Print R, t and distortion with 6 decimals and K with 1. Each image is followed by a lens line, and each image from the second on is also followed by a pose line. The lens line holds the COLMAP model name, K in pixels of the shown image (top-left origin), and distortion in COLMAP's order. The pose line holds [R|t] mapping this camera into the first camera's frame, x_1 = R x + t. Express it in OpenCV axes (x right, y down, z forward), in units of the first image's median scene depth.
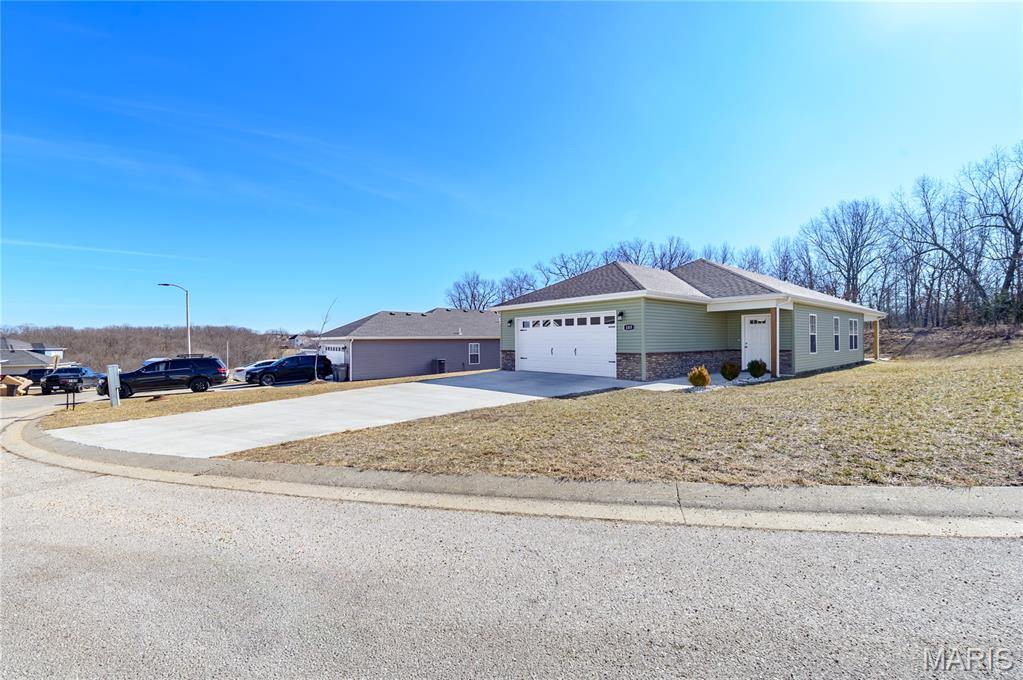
lens RADIAL K [[440.7, 0, 511.5], [0, 440.7, 340.0], [0, 0, 1]] dist [-0.000853, -0.000168]
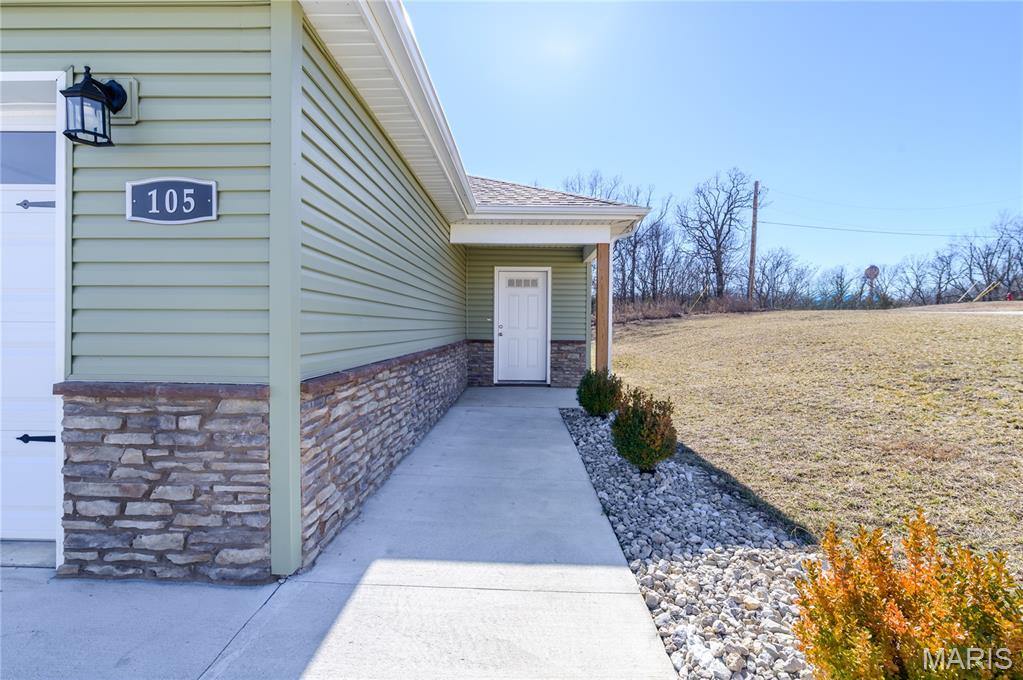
lens RADIAL K [[314.5, 0, 444.2], [0, 314.5, 328.8], [0, 0, 1]] dist [-0.000780, -0.000009]
pose [[0.670817, 0.006489, 0.741594, 0.200349], [-0.010469, 0.999945, 0.000720, 0.008887], [-0.741549, -0.008247, 0.670848, 0.693184]]
